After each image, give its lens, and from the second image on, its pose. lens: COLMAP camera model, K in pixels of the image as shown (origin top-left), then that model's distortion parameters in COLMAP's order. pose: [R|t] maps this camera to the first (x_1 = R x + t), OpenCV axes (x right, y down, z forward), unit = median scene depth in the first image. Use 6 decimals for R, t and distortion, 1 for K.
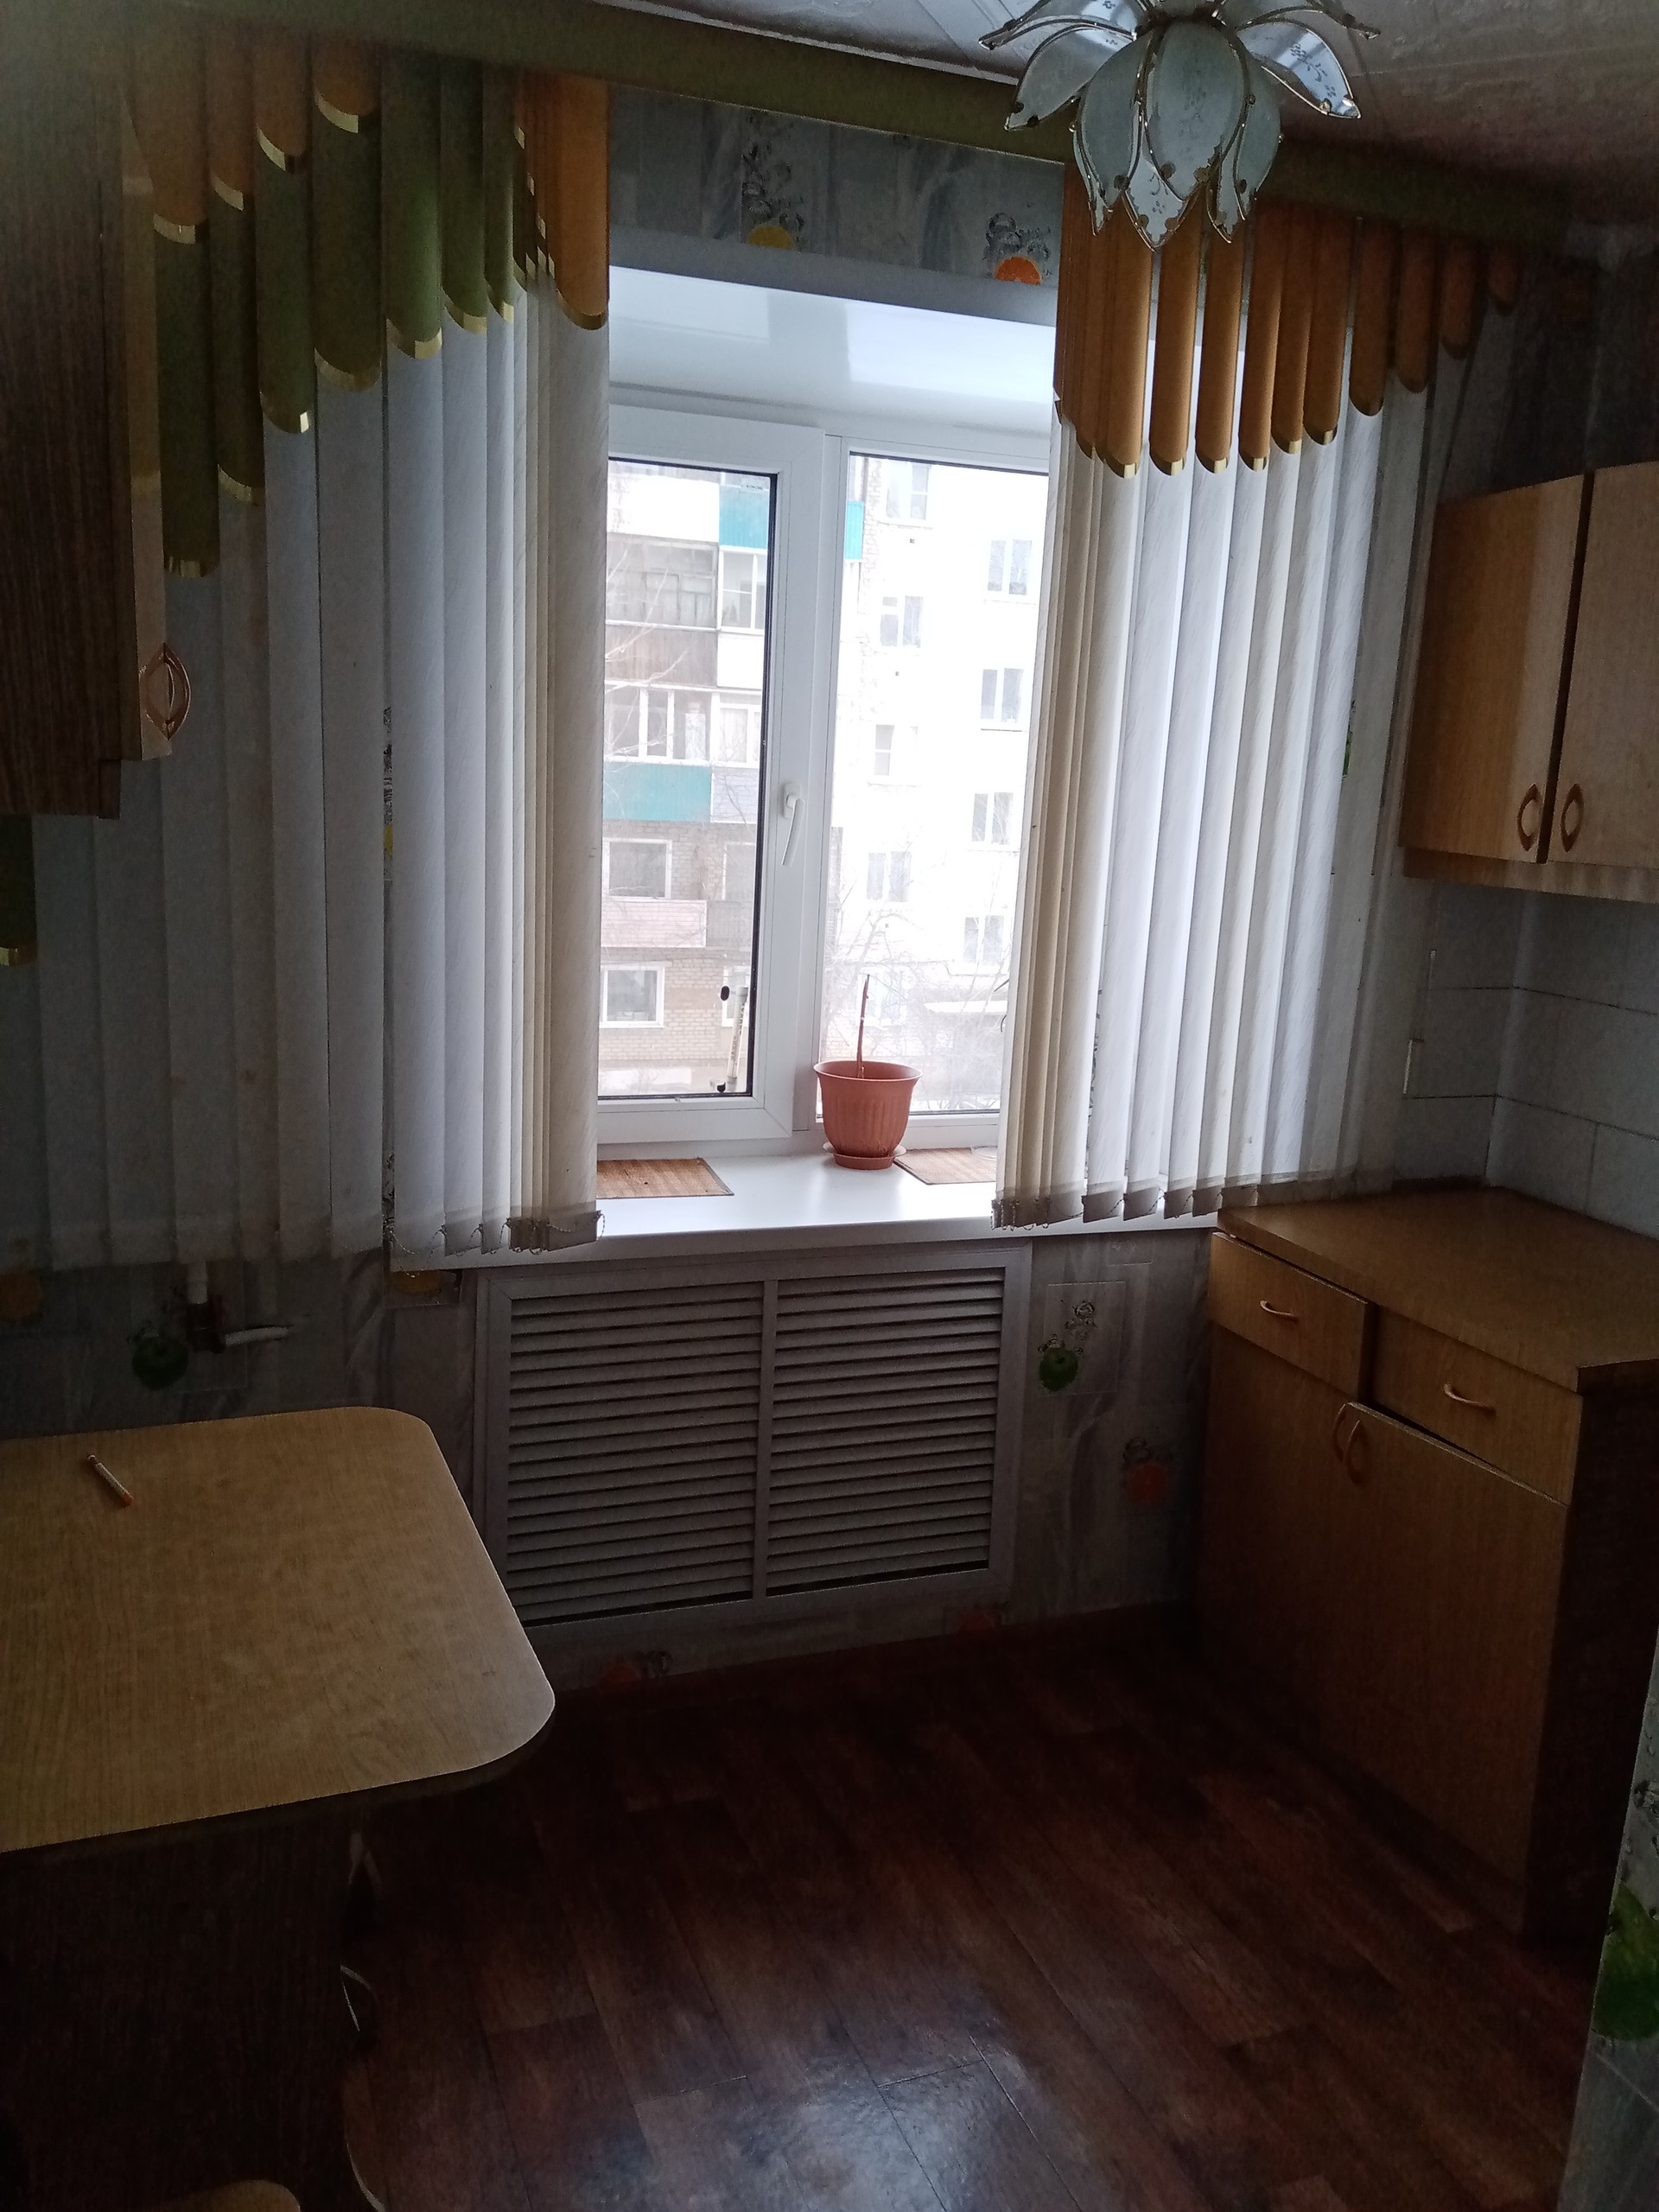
lens RADIAL K [[1719.4, 0, 831.0], [0, 1719.4, 1073.7], [0, 0, 1]] dist [-0.004934, -0.013352]
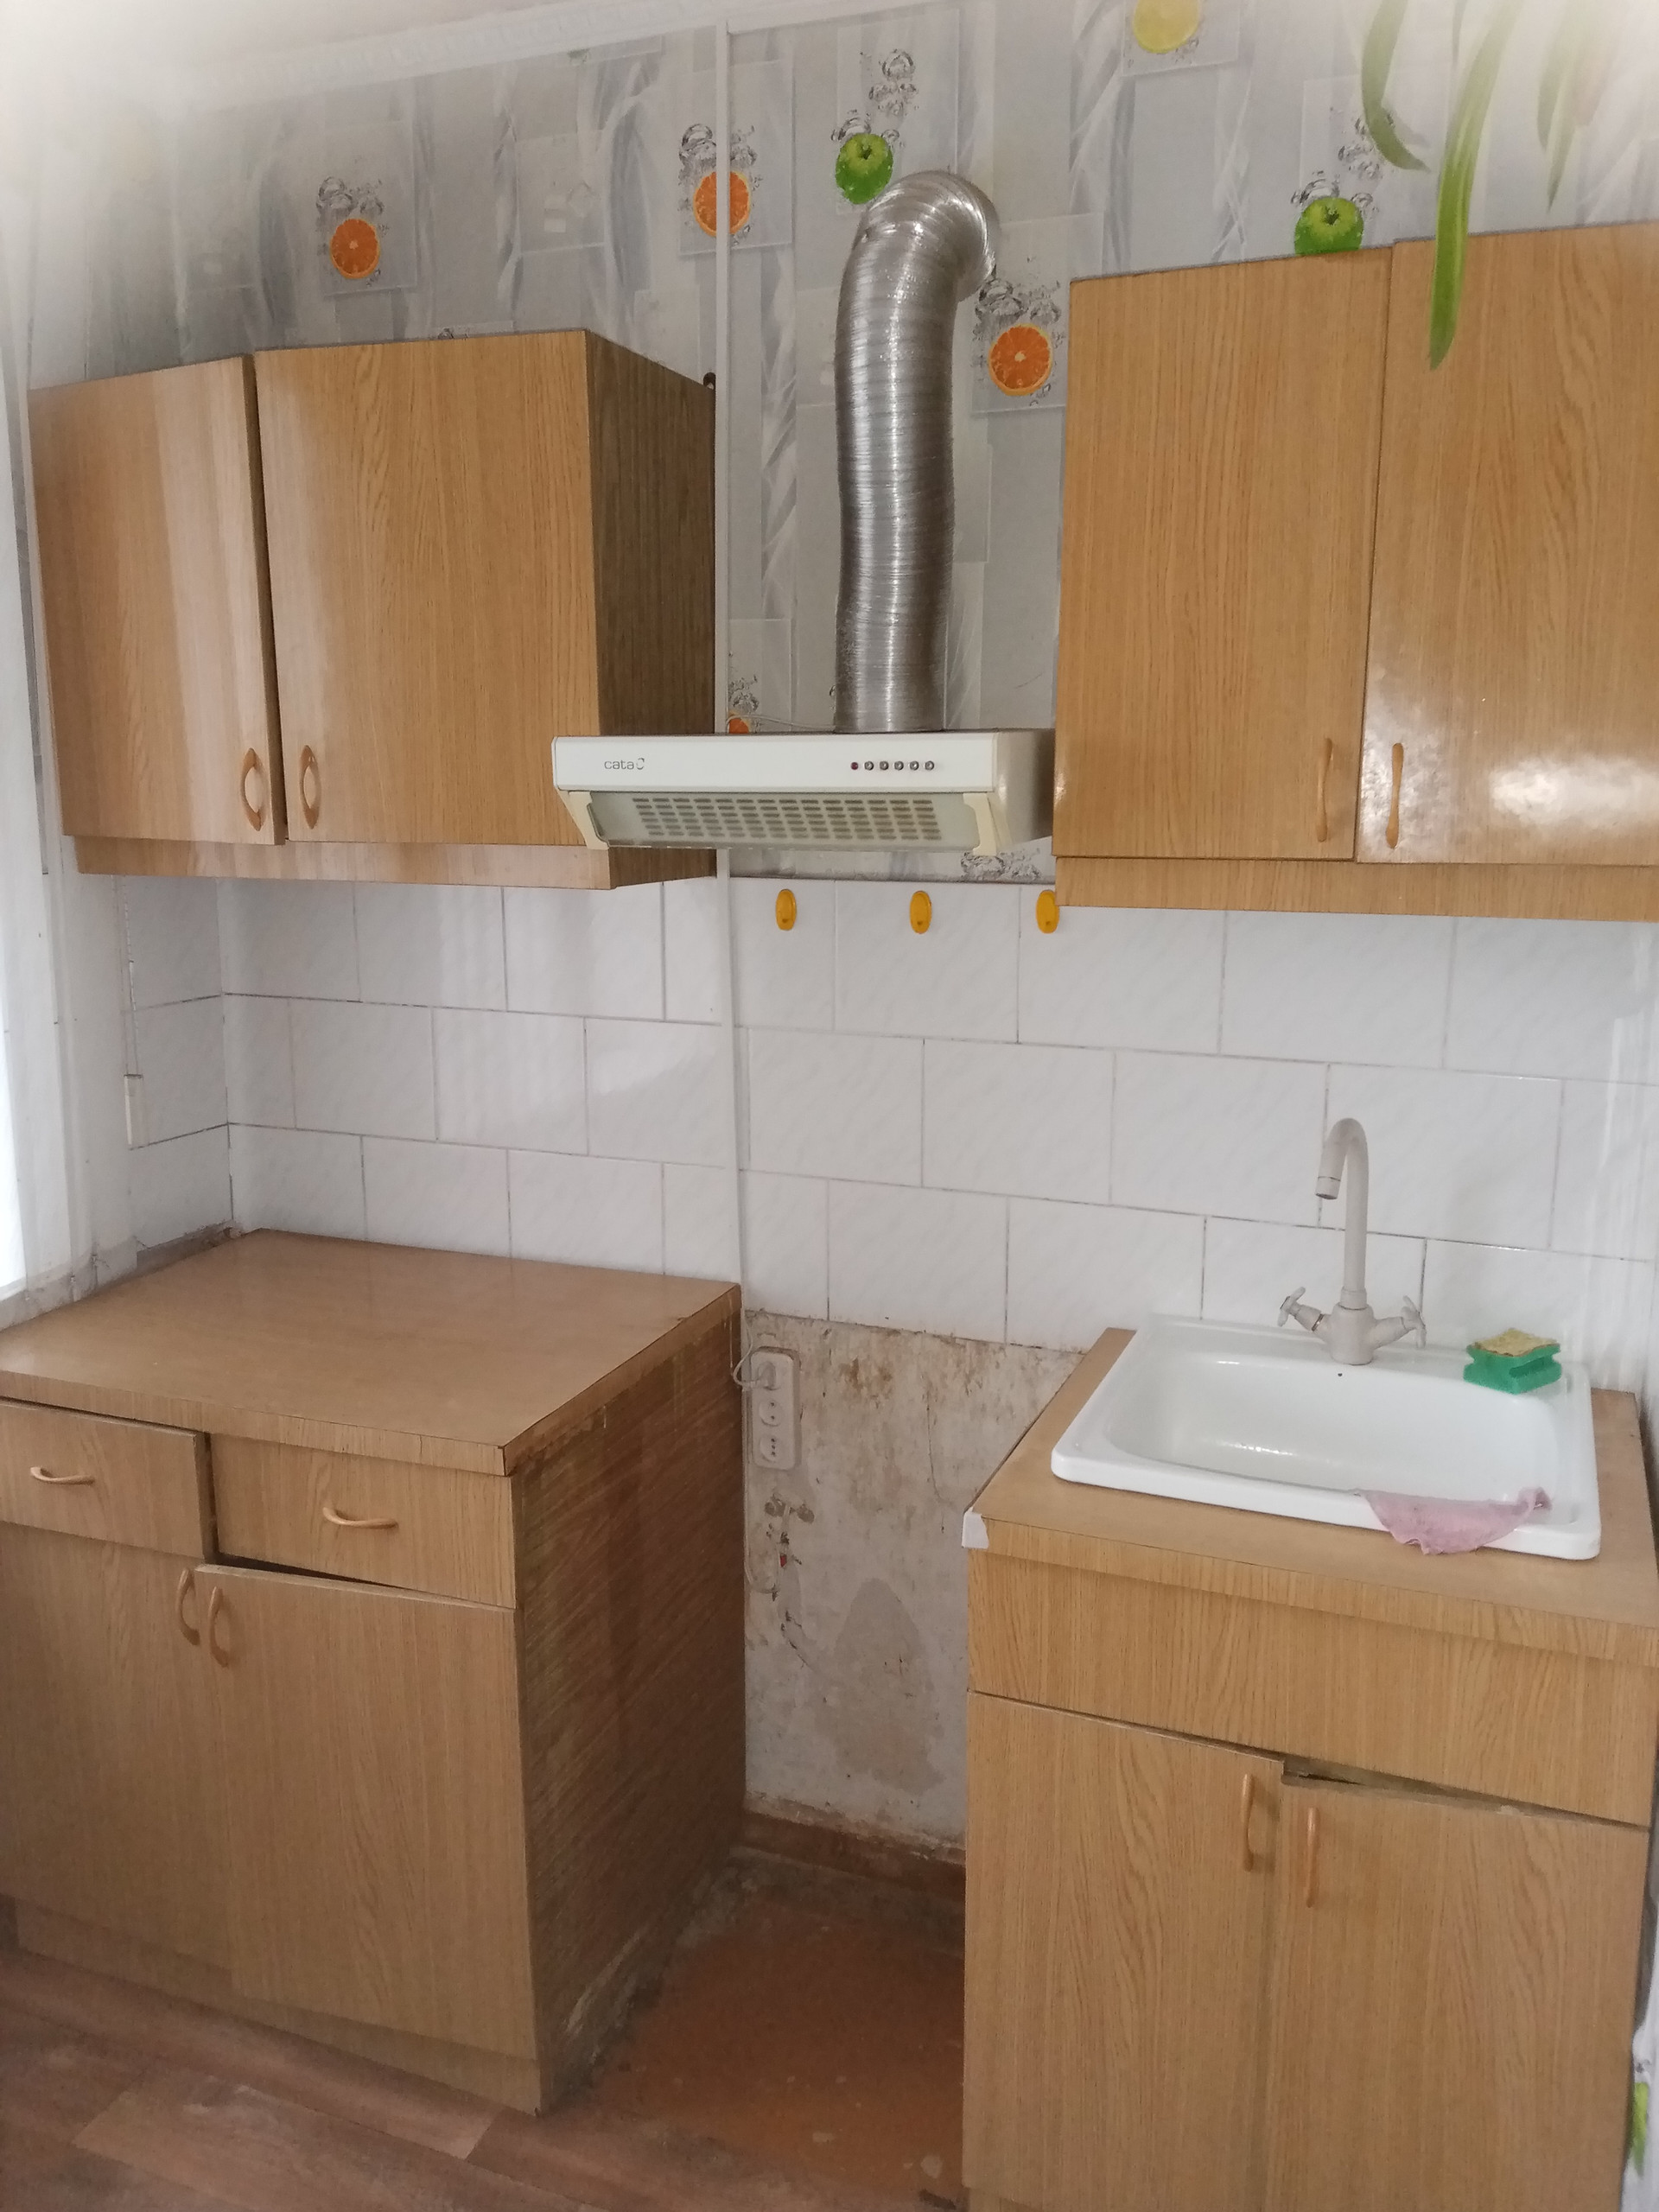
lens RADIAL K [[1719.4, 0, 831.0], [0, 1719.4, 1073.7], [0, 0, 1]] dist [-0.004934, -0.013352]
pose [[0.660953, -0.166224, 0.731786, -0.031114], [0.154719, 0.984393, 0.083860, -0.042600], [-0.734305, 0.057793, 0.676355, 0.257041]]
